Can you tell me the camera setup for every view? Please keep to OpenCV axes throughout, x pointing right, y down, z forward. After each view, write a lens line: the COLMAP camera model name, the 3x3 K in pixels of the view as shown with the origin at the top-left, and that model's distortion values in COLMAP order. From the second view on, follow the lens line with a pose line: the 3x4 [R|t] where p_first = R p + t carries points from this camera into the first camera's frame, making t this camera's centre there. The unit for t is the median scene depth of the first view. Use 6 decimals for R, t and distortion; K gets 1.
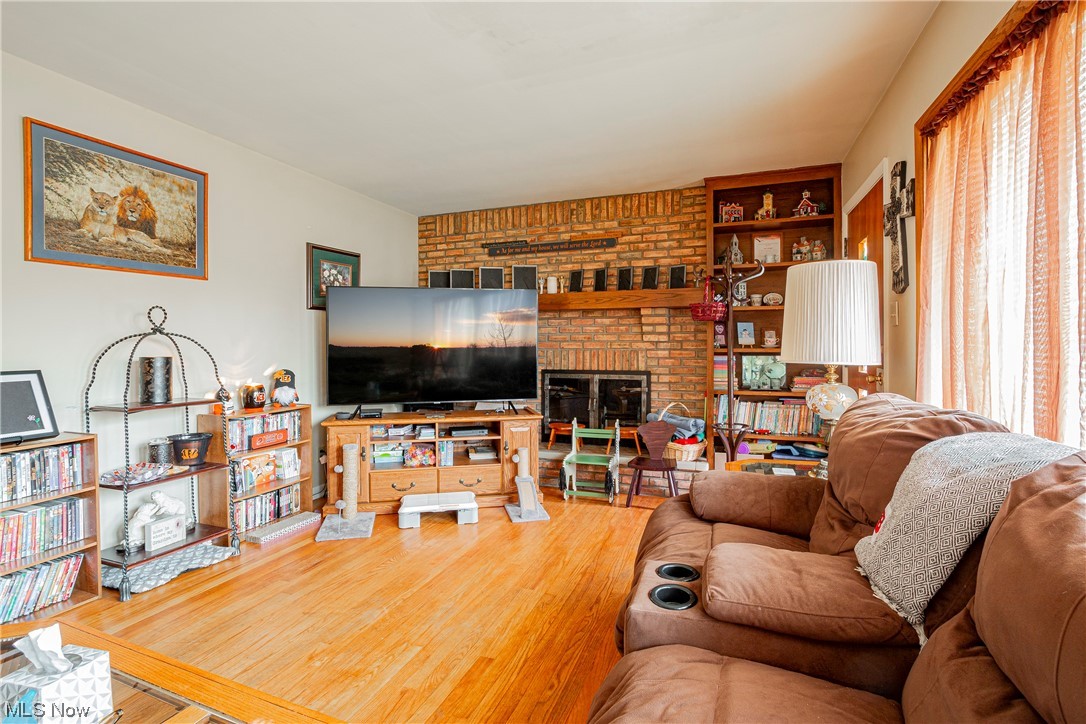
lens RADIAL K [[498.7, 0, 555.4], [0, 498.7, 346.9], [0, 0, 1]] dist [-0.022304, -0.000777]
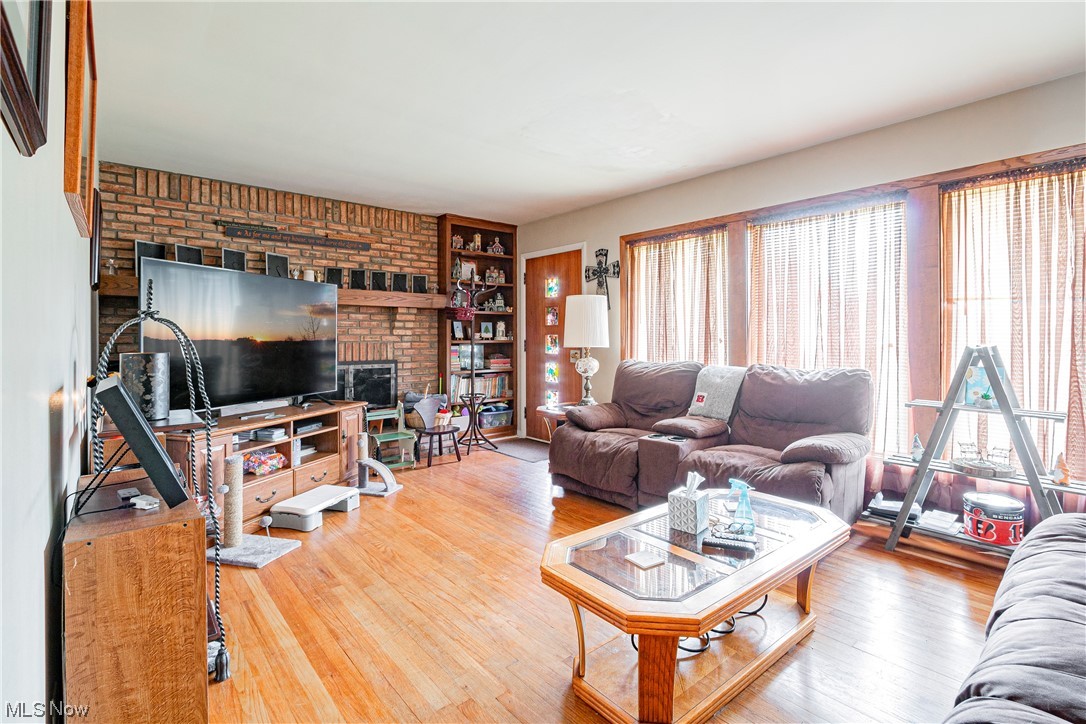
lens RADIAL K [[511.8, 0, 526.4], [0, 511.8, 336.8], [0, 0, 1]] dist [-0.000728, -0.000220]
pose [[0.508167, 0.001990, 0.861256, -0.704961], [0.003074, 0.999987, -0.004124, -0.000689], [-0.861253, 0.004743, 0.508154, 0.105514]]
